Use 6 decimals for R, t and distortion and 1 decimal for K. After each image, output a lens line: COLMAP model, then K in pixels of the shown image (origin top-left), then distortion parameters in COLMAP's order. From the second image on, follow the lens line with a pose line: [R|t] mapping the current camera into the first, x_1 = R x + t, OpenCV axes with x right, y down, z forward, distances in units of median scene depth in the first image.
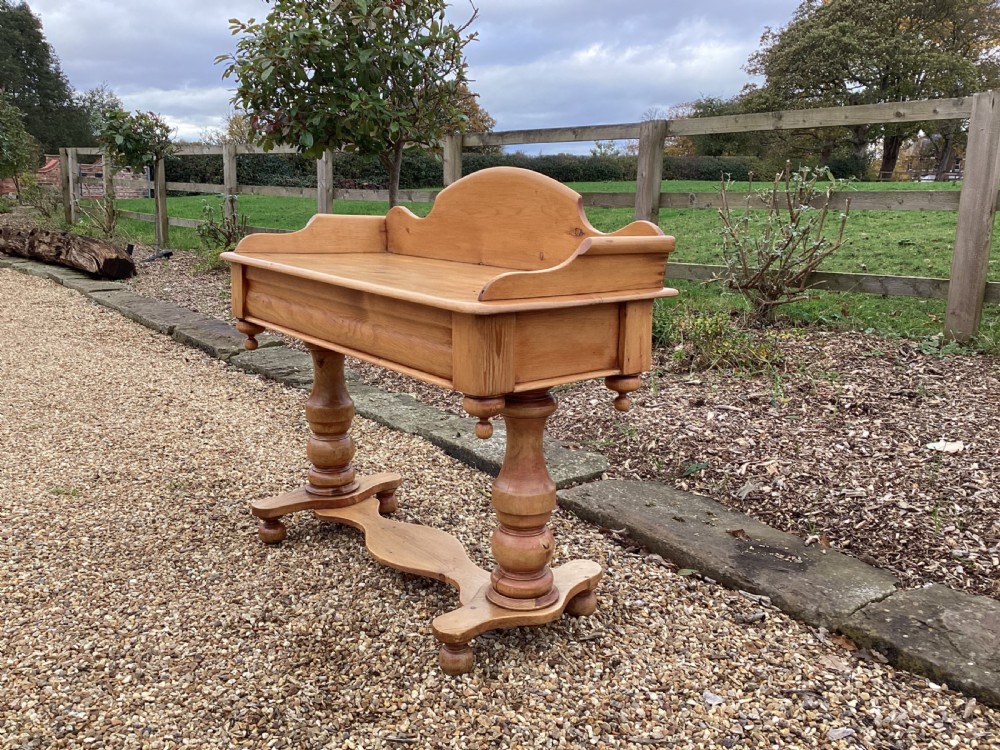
lens RADIAL K [[896.2, 0, 498.3], [0, 896.2, 377.6], [0, 0, 1]] dist [0.106752, -0.200660]
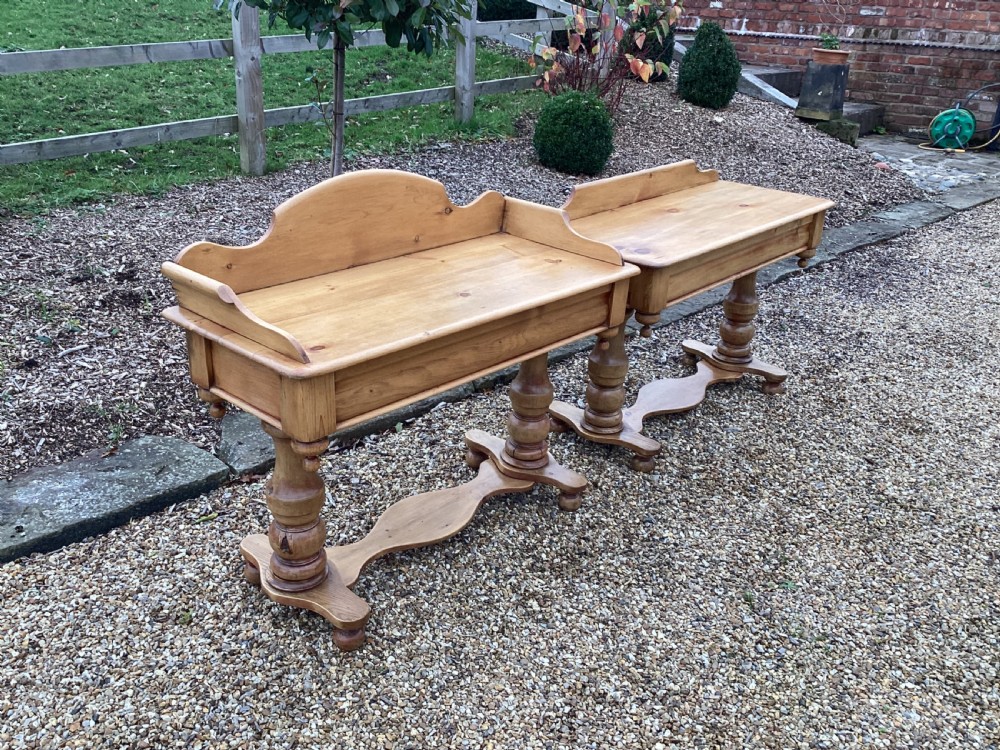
lens RADIAL K [[896.2, 0, 498.3], [0, 896.2, 377.6], [0, 0, 1]] dist [0.106752, -0.200660]
pose [[-0.159096, -0.429111, 0.889130, -1.057629], [0.154972, 0.878581, 0.451750, -0.472080], [-0.975024, 0.209662, -0.073278, 0.975622]]
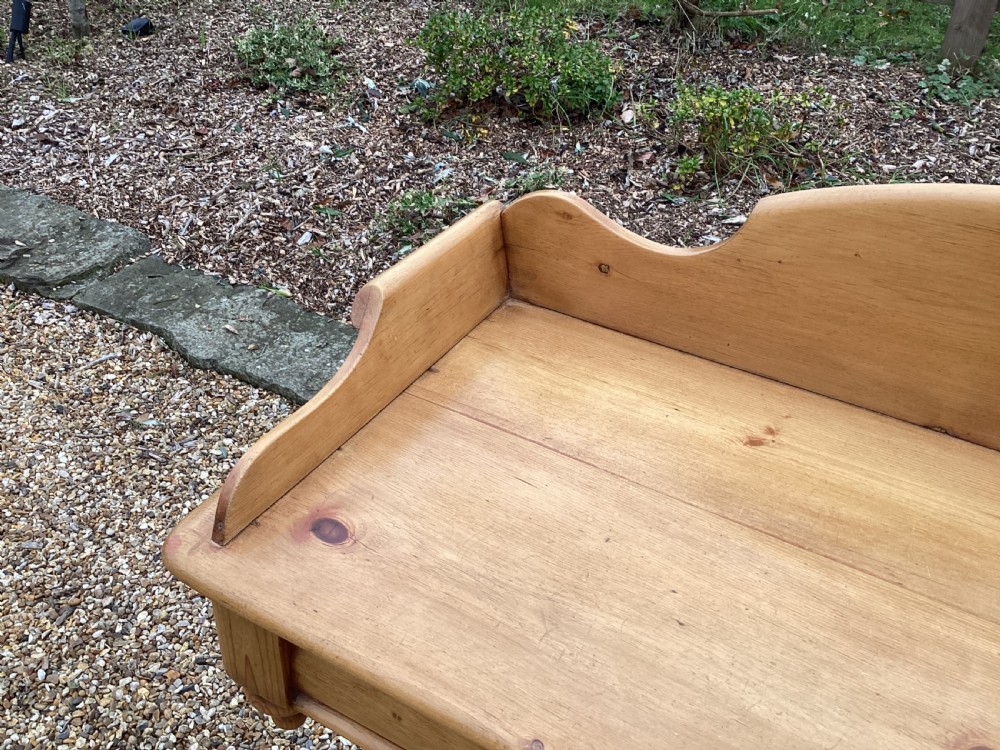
lens RADIAL K [[896.2, 0, 498.3], [0, 896.2, 377.6], [0, 0, 1]] dist [0.106752, -0.200660]
pose [[0.922474, -0.225556, 0.313314, -0.309886], [0.065797, 0.891553, 0.448111, -0.338589], [-0.380410, -0.392756, 0.837276, 0.794913]]
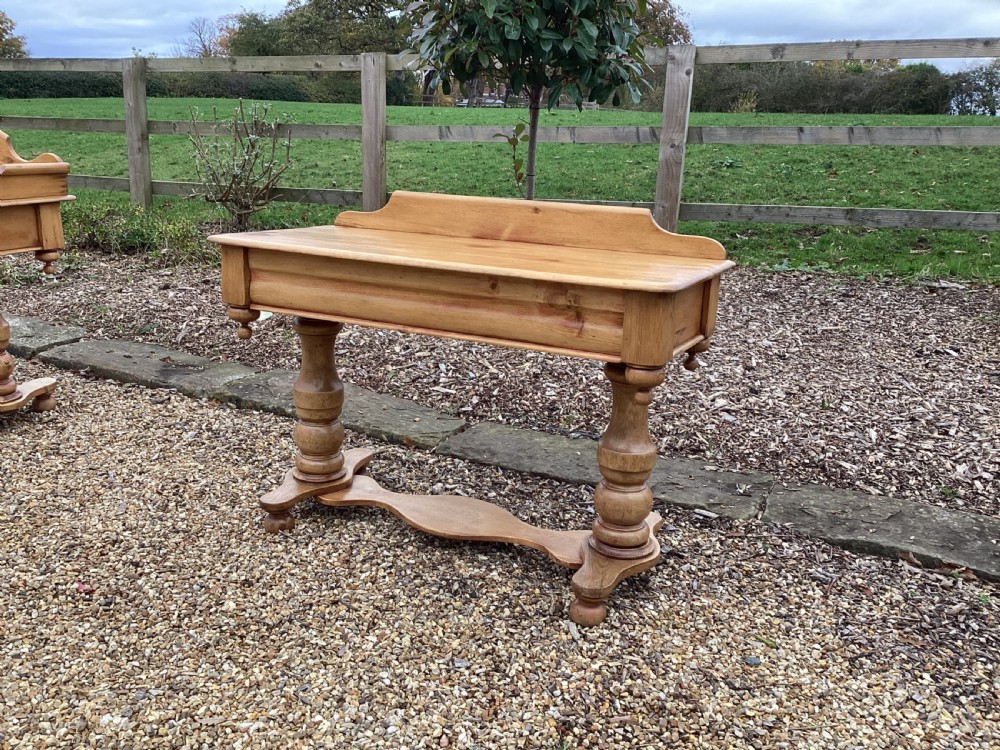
lens RADIAL K [[896.2, 0, 498.3], [0, 896.2, 377.6], [0, 0, 1]] dist [0.106752, -0.200660]
pose [[0.896243, -0.113814, 0.428713, 0.117592], [0.077009, 0.991768, 0.102304, 0.097816], [-0.436828, -0.058674, 0.897630, -0.682932]]
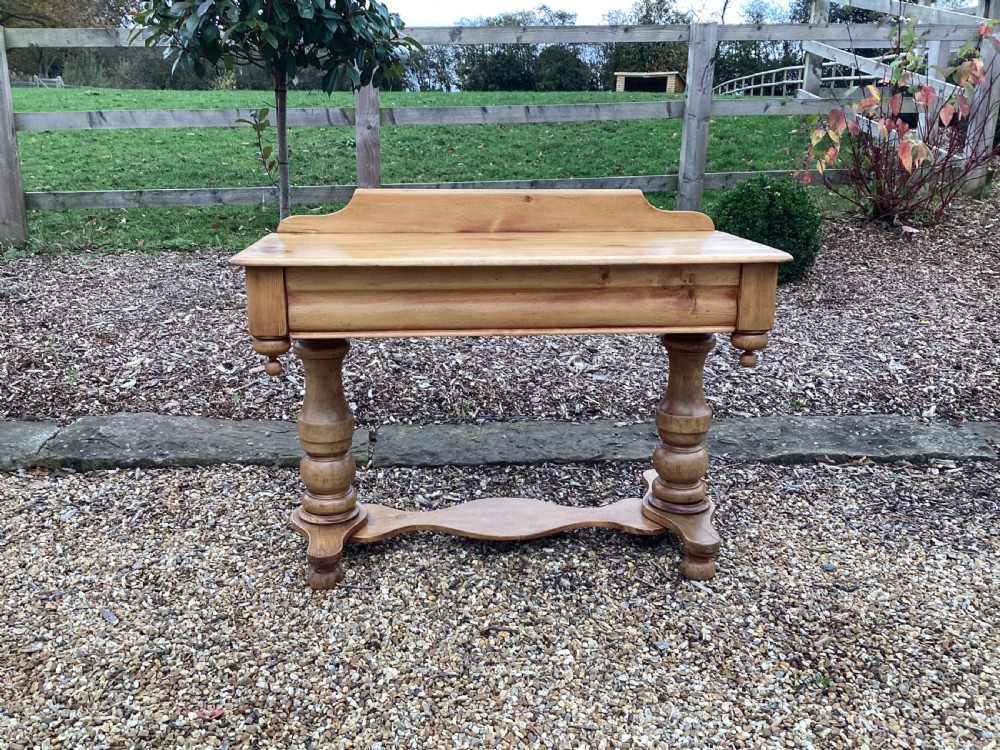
lens RADIAL K [[896.2, 0, 498.3], [0, 896.2, 377.6], [0, 0, 1]] dist [0.106752, -0.200660]
pose [[0.531666, -0.255980, 0.807344, -0.283948], [0.172518, 0.965979, 0.192668, 0.008927], [-0.829197, 0.036847, 0.557740, -0.300168]]
